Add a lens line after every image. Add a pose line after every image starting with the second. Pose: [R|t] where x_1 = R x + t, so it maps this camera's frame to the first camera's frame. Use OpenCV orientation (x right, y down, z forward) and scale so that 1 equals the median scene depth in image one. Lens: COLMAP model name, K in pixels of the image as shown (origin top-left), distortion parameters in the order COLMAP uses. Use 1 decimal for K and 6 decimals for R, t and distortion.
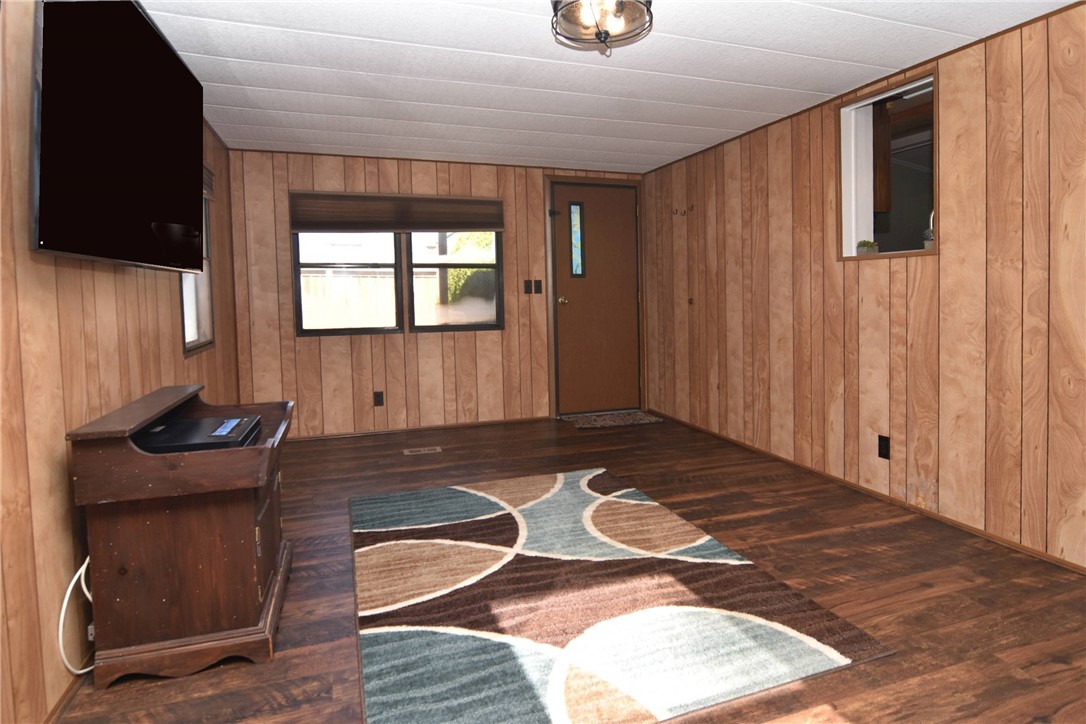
lens RADIAL K [[597.4, 0, 549.8], [0, 597.4, 364.8], [0, 0, 1]] dist [-0.010822, -0.006388]
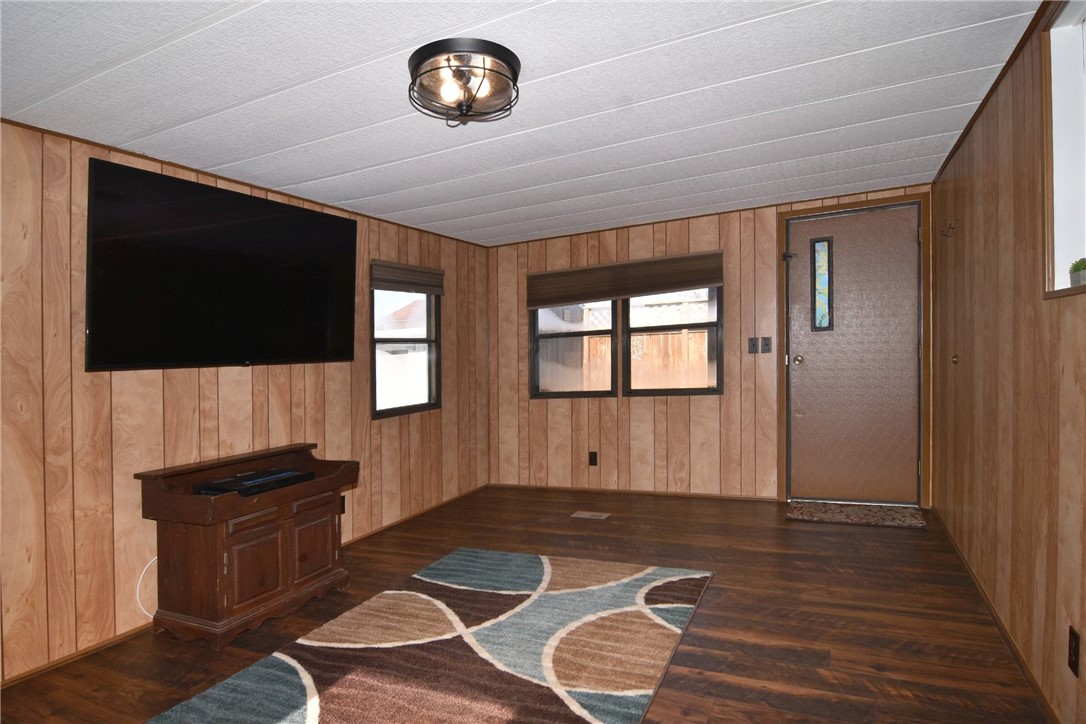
lens RADIAL K [[597.4, 0, 592.8], [0, 597.4, 395.6], [0, 0, 1]] dist [-0.010822, -0.006388]
pose [[0.718163, 0.023544, -0.695476, 0.470406], [-0.037011, 0.999305, -0.004389, -0.052955], [0.694889, 0.028892, 0.718536, 0.251912]]
